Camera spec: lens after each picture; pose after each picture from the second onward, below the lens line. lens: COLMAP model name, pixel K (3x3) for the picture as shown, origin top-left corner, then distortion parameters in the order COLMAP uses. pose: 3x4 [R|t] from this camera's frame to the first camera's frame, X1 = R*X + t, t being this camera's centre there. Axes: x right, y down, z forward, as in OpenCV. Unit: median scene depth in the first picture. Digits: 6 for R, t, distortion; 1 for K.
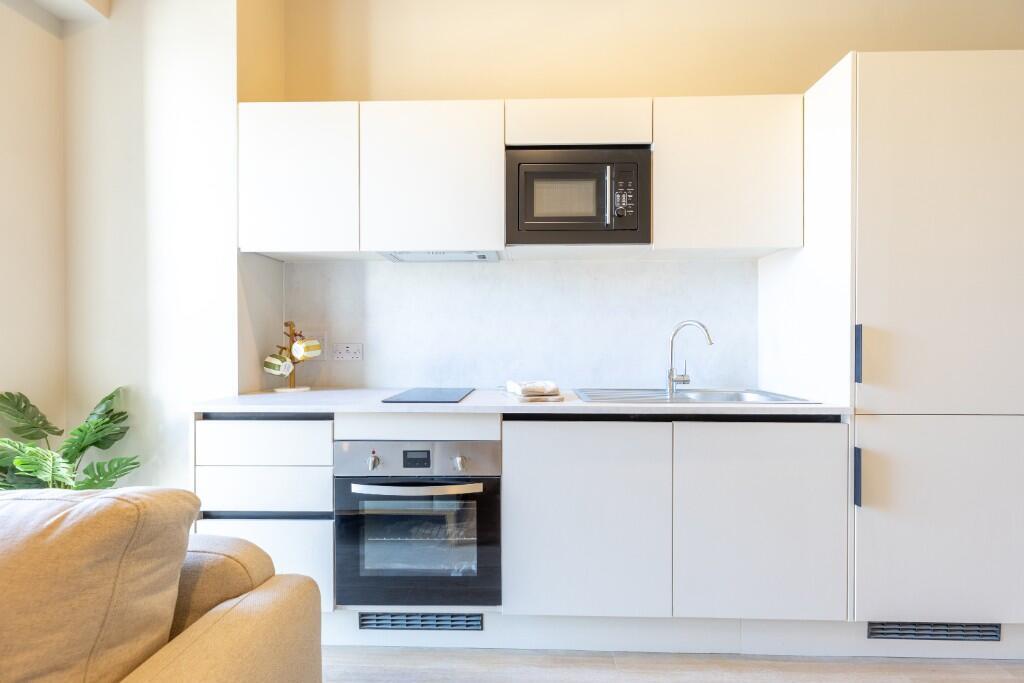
lens RADIAL K [[474.3, 0, 512.6], [0, 474.3, 343.1], [0, 0, 1]] dist [0.000971, 0.000232]
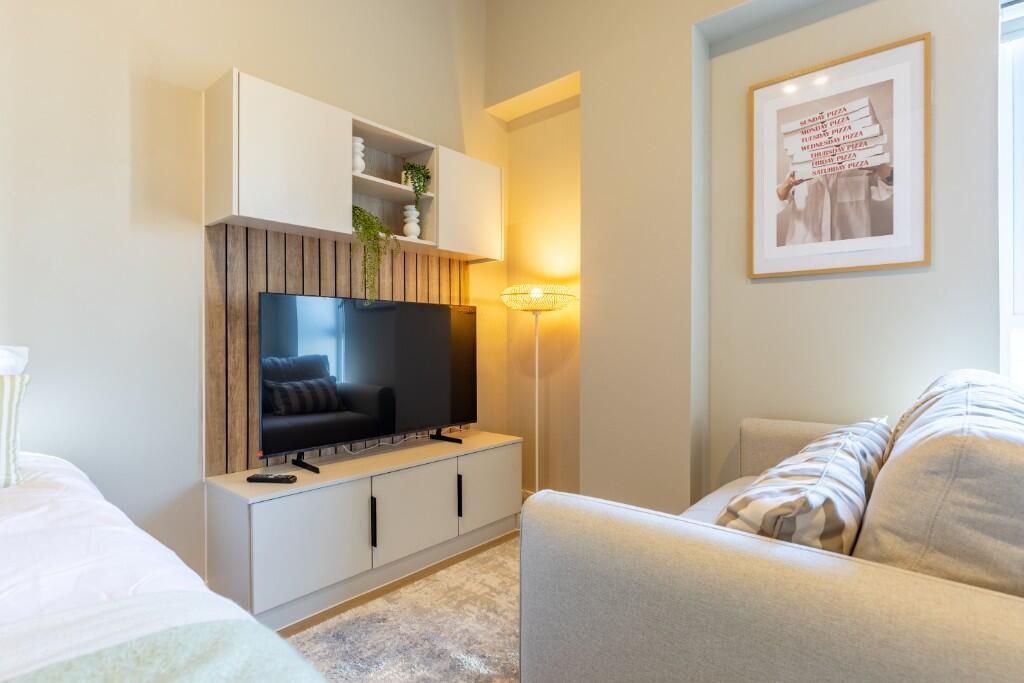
lens RADIAL K [[525.0, 0, 515.3], [0, 525.0, 341.3], [0, 0, 1]] dist [-0.005791, -0.000011]
pose [[-0.641375, 0.002384, -0.767224, 0.789709], [0.000545, 0.999996, 0.002651, 0.125113], [0.767227, 0.001282, -0.641374, 1.017941]]
